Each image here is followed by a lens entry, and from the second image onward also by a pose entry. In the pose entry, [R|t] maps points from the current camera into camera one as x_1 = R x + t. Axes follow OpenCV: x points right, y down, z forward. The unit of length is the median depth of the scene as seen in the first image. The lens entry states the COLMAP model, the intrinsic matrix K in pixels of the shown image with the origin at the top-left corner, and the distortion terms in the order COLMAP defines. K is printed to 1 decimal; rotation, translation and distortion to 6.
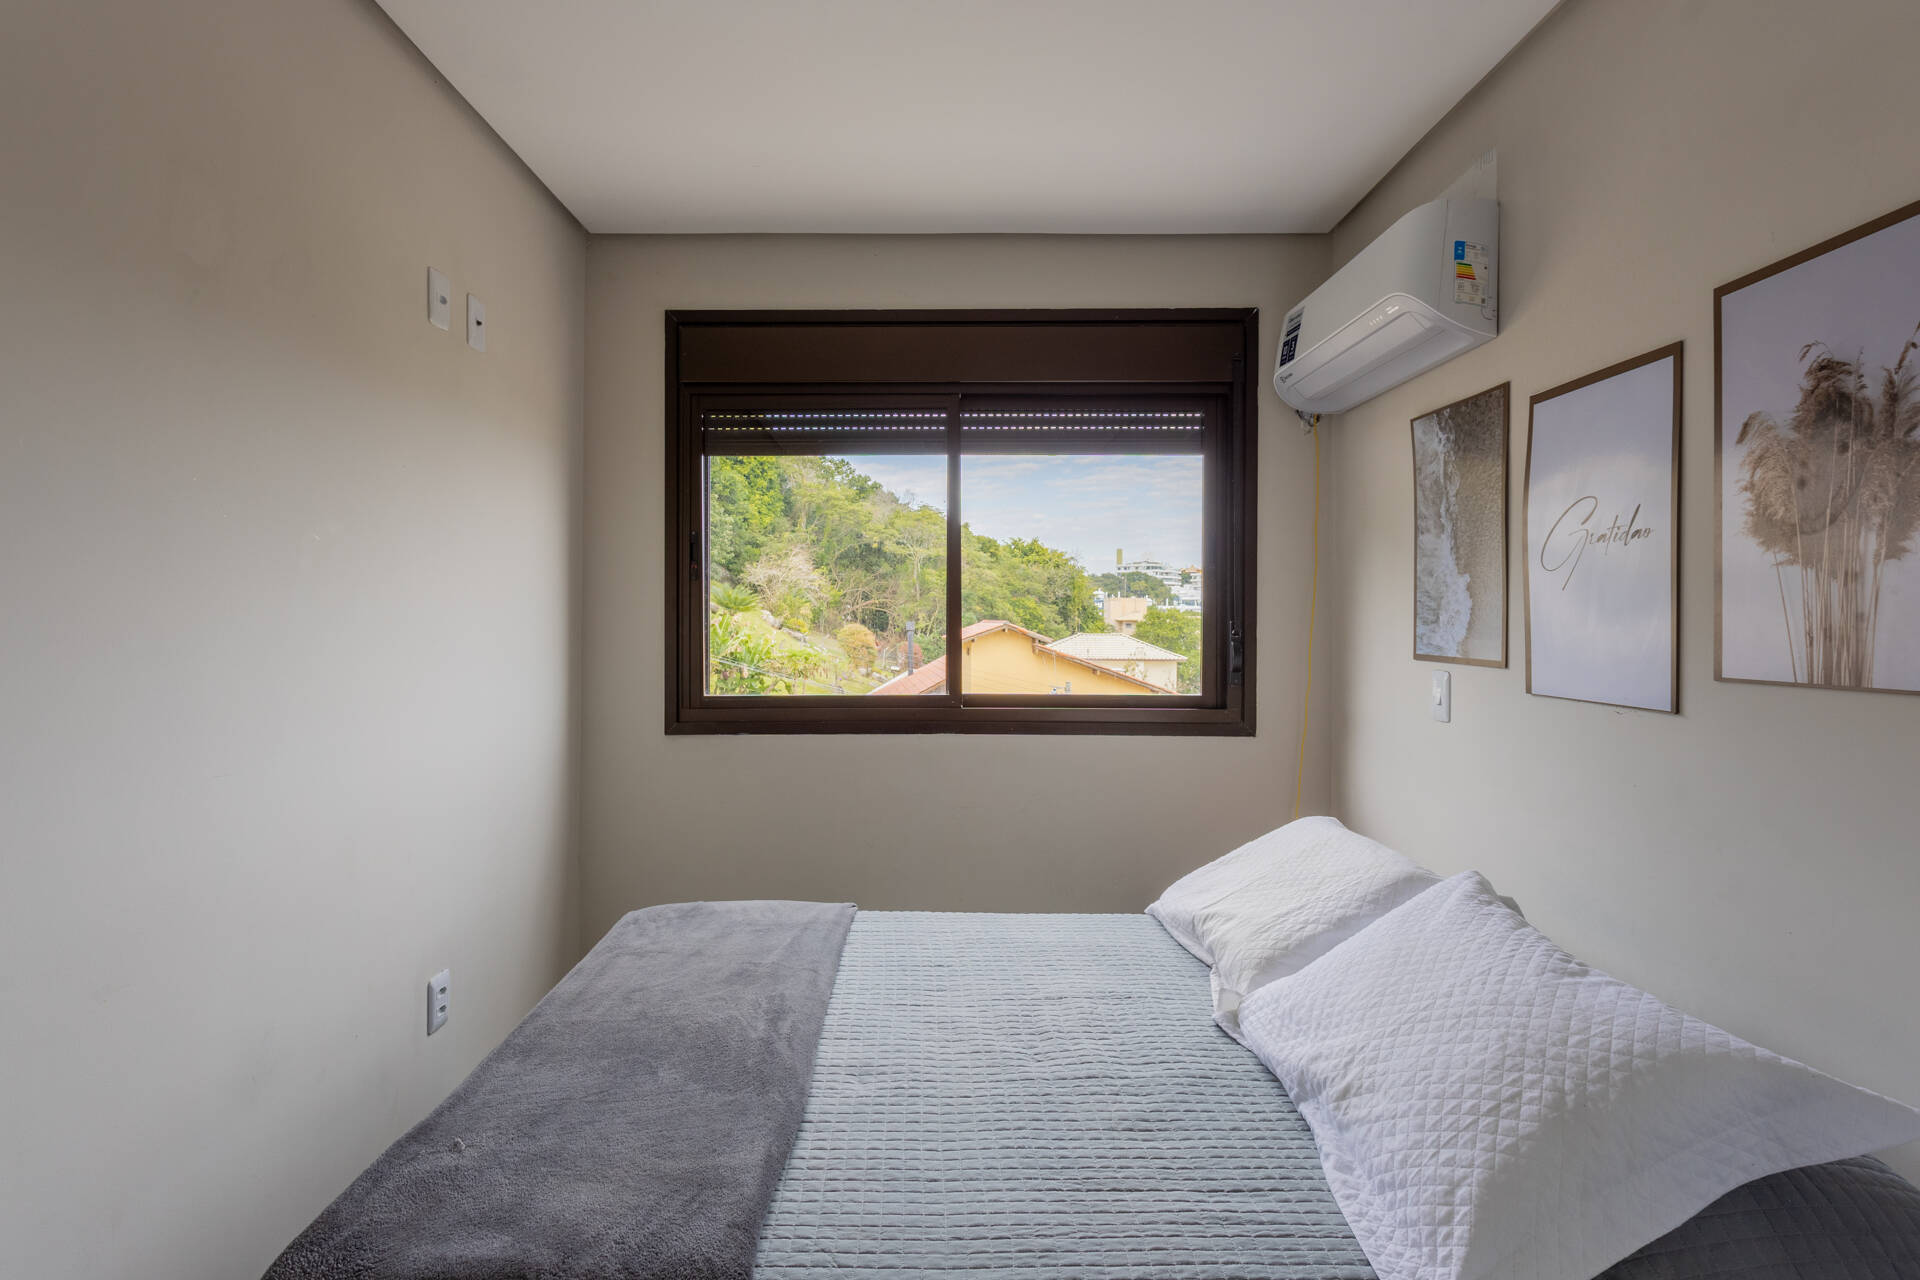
lens RADIAL K [[968.8, 0, 934.3], [0, 968.8, 614.2], [0, 0, 1]] dist [-0.000872, 0.001139]
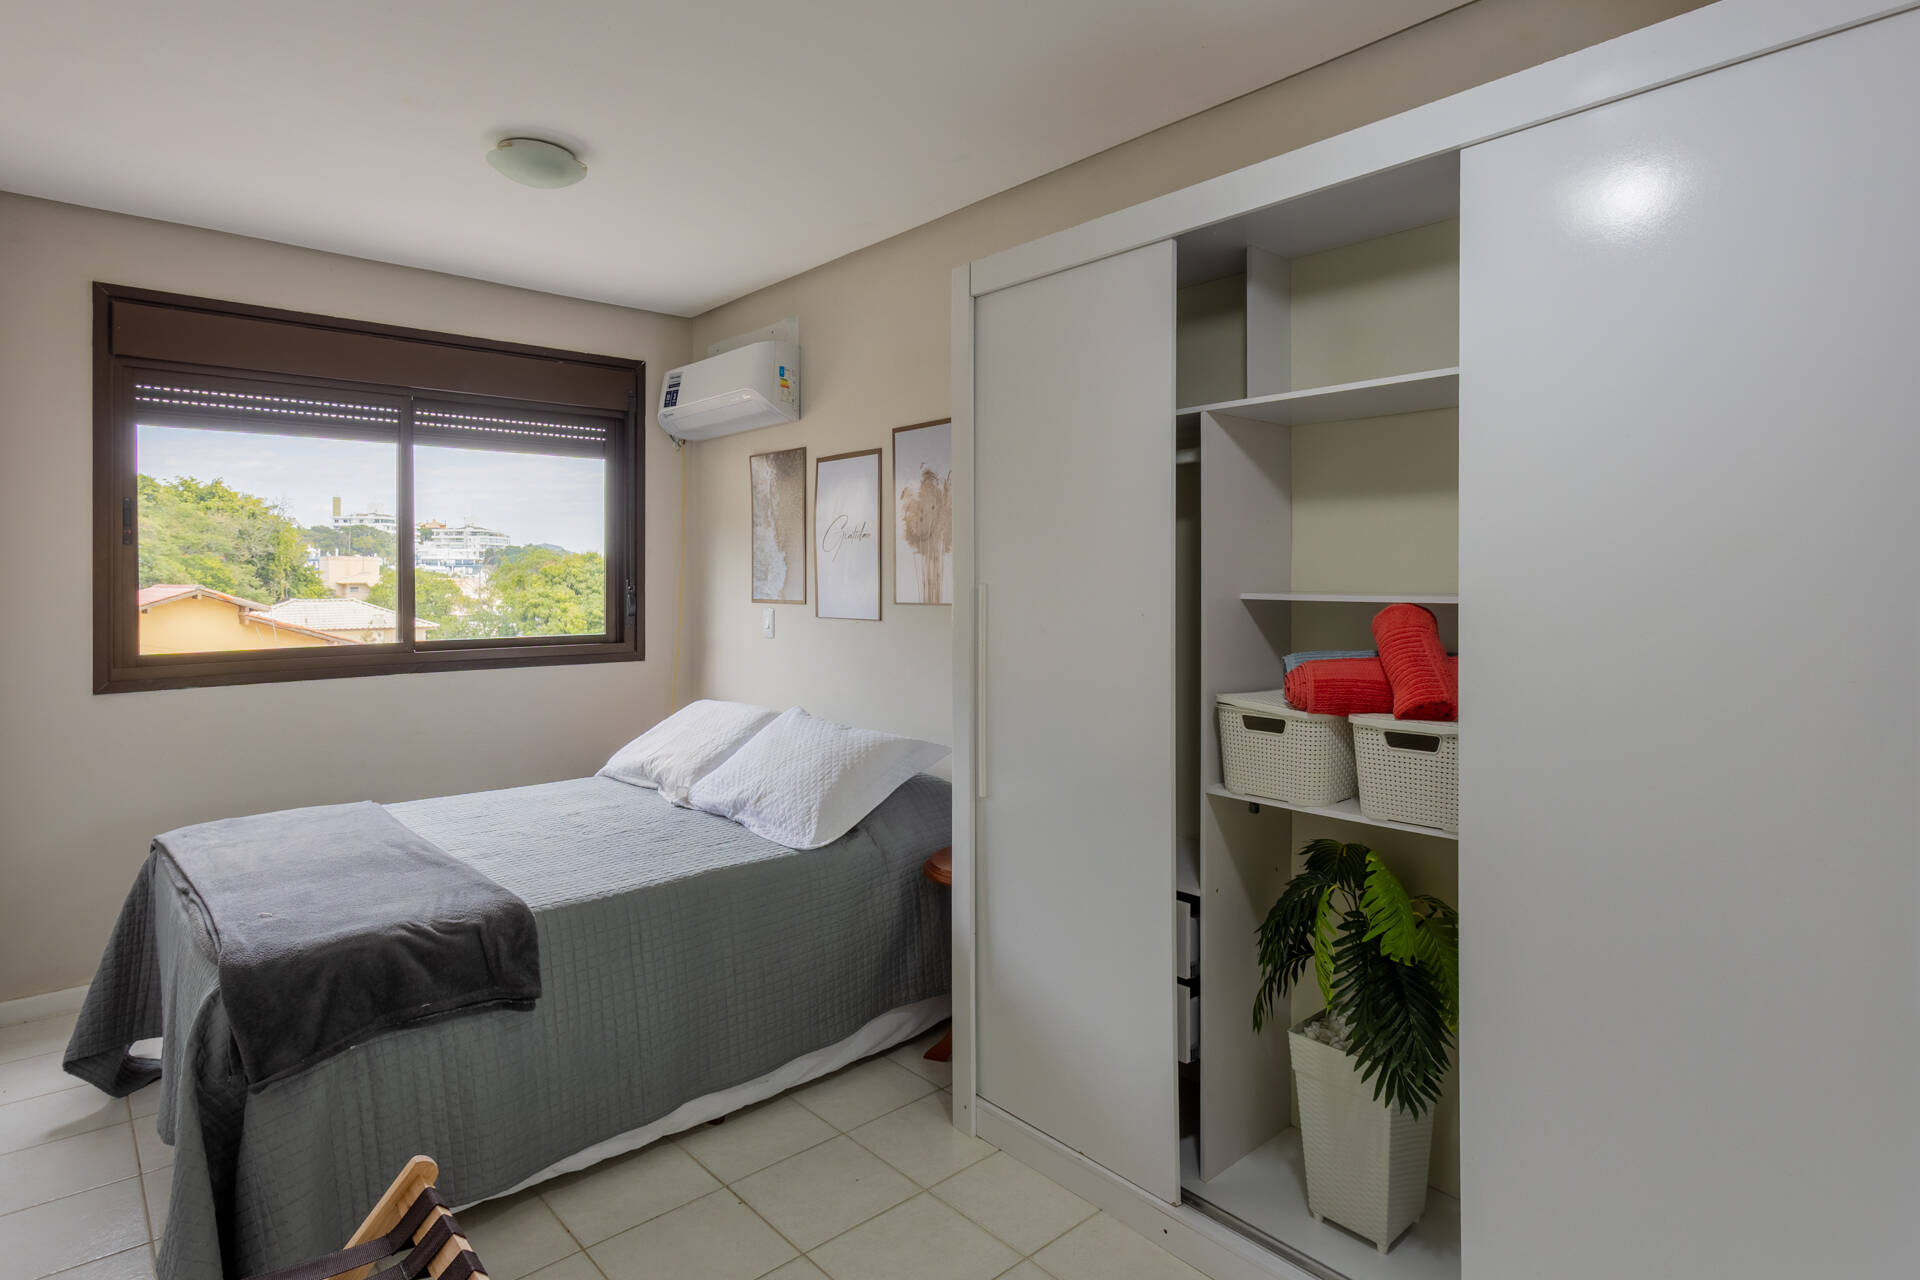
lens RADIAL K [[997.4, 0, 974.0], [0, 997.4, 597.3], [0, 0, 1]] dist [0.002601, 0.000115]
pose [[0.730261, -0.018623, 0.682915, -0.450508], [0.003468, 0.999717, 0.023554, -0.000440], [-0.683160, -0.014832, 0.730118, -0.576009]]
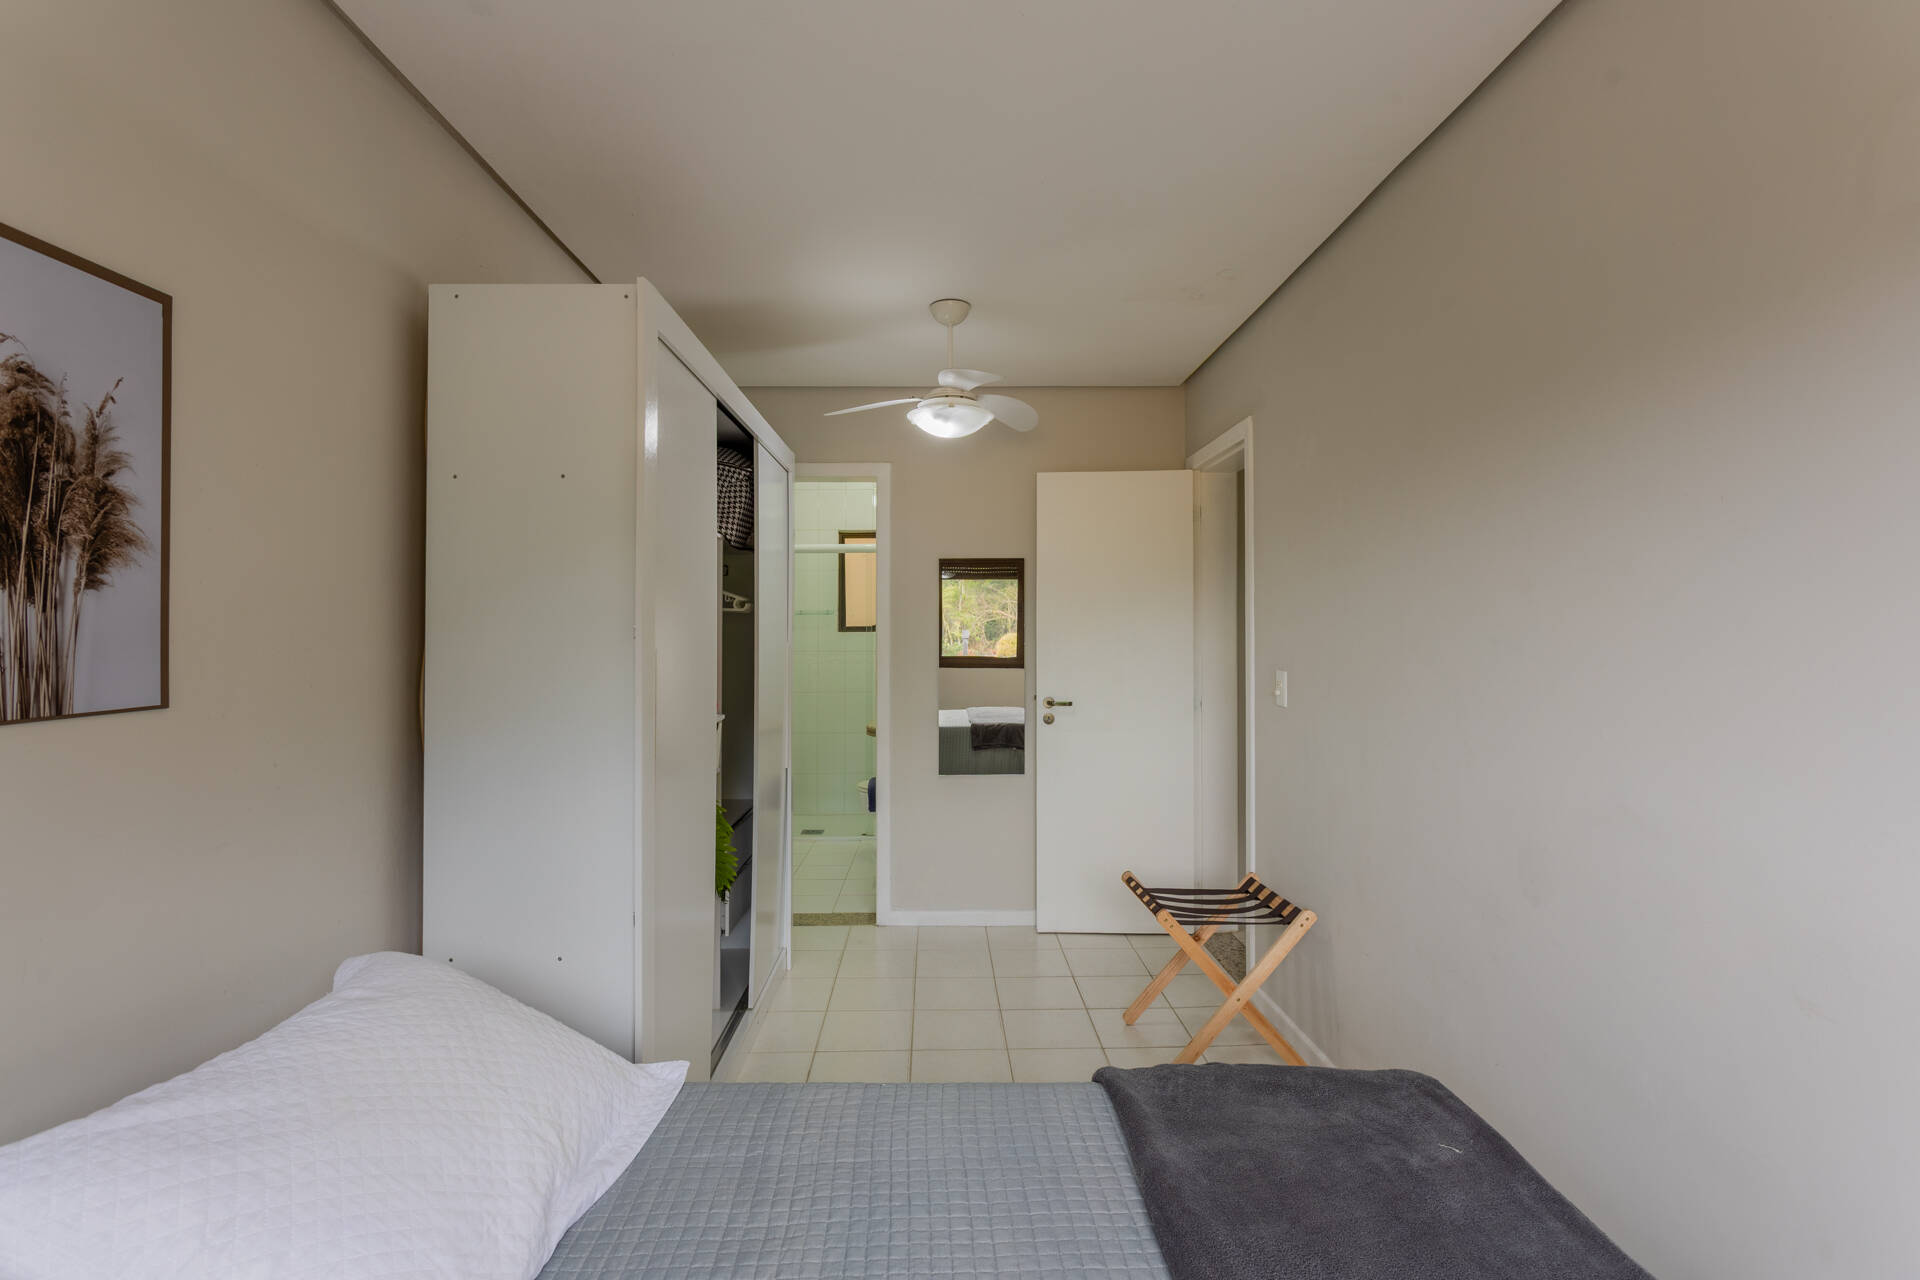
lens RADIAL K [[911.9, 0, 985.6], [0, 911.9, 615.1], [0, 0, 1]] dist [0.001382, 0.001012]
pose [[-0.998191, 0.000030, -0.060130, 0.041979], [0.001273, 0.999786, -0.020646, -0.003944], [0.060117, -0.020685, -0.997977, 1.188061]]
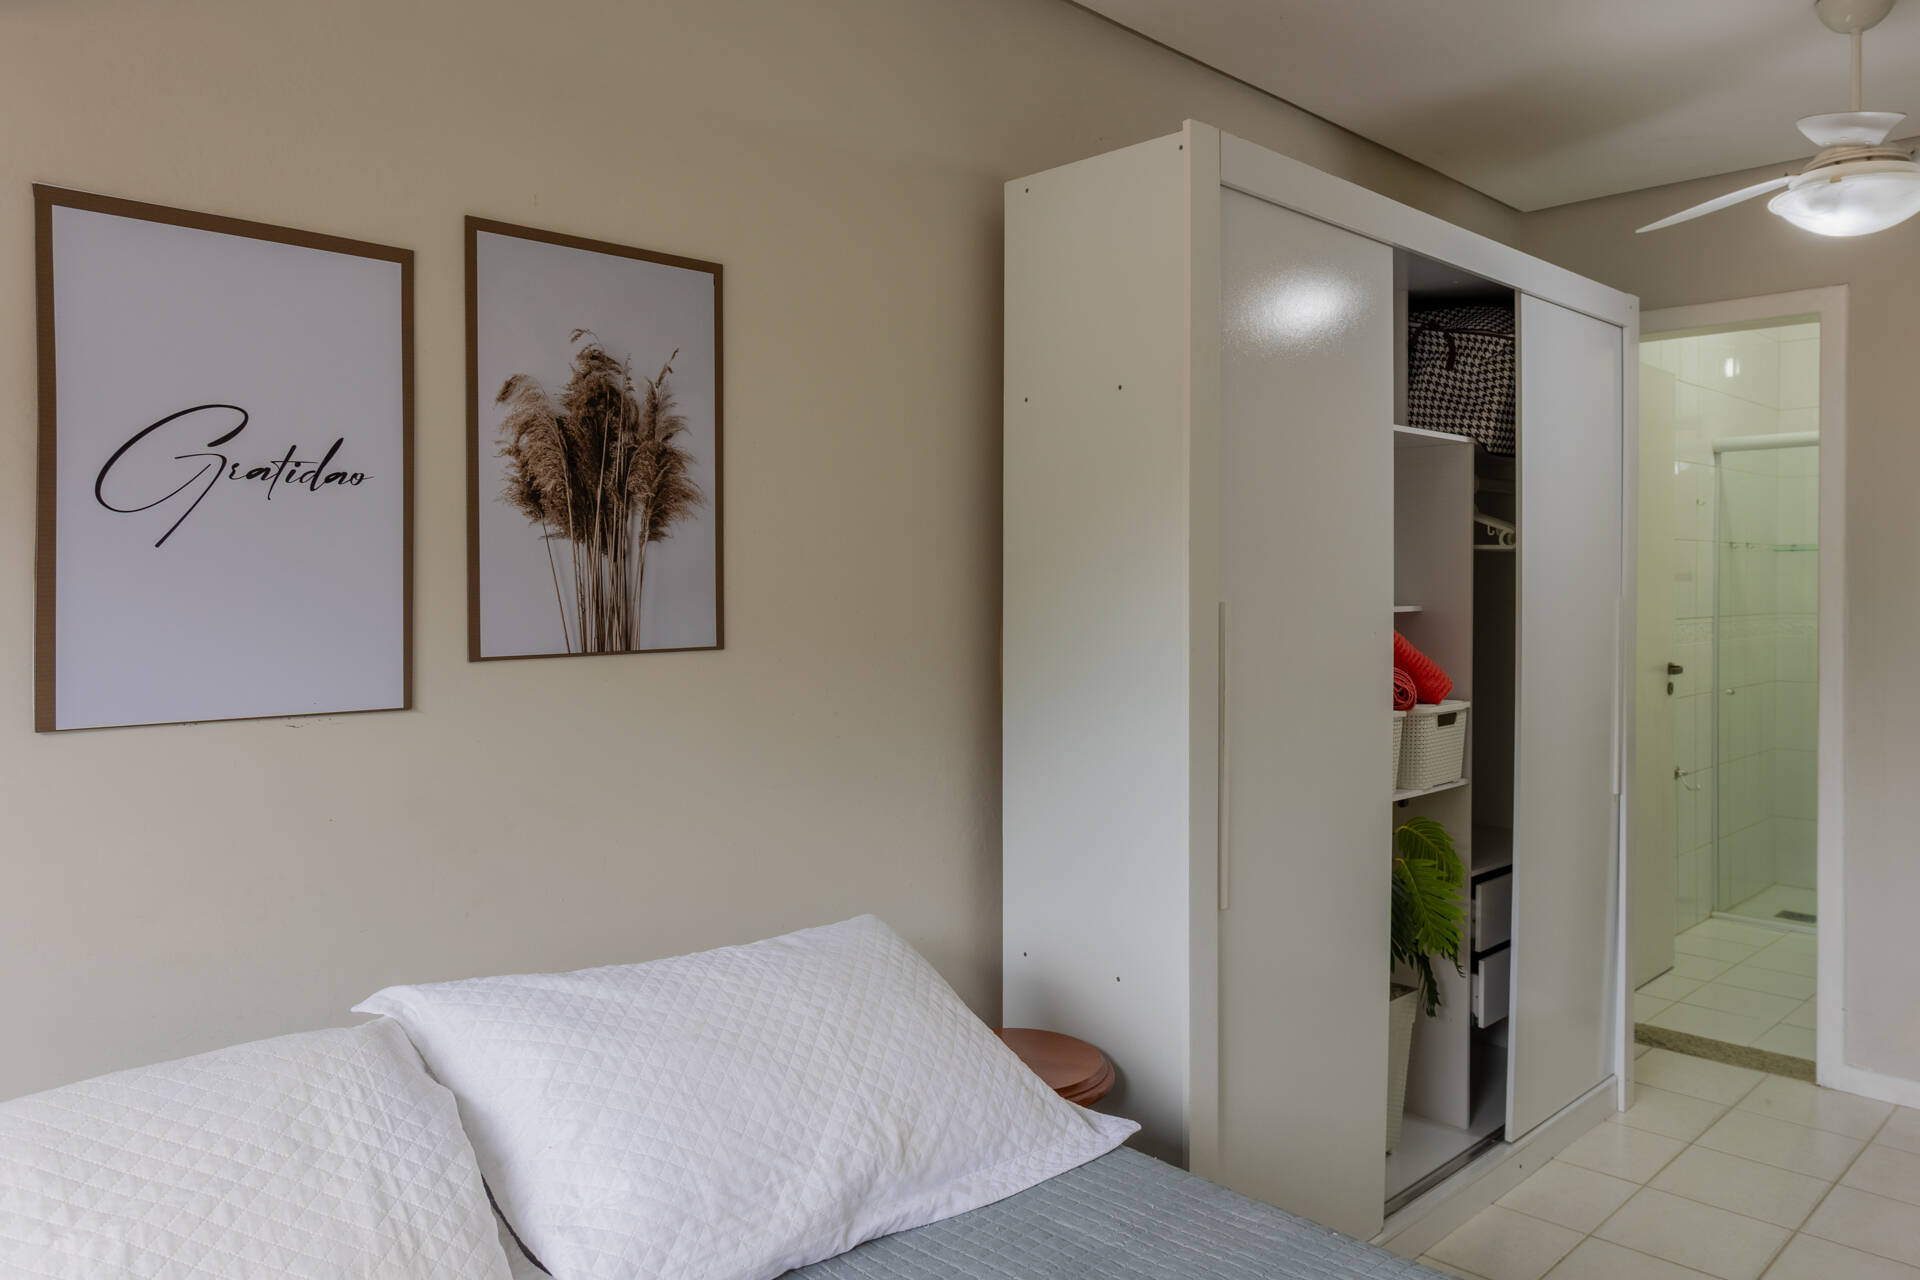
lens RADIAL K [[1378.6, 0, 1076.5], [0, 1378.6, 599.2], [0, 0, 1]] dist [-0.001714, 0.002115]
pose [[-0.743992, -0.013292, 0.668056, -0.314109], [-0.005778, 0.999893, 0.013459, -0.006194], [-0.668164, 0.006154, -0.743989, 1.110717]]
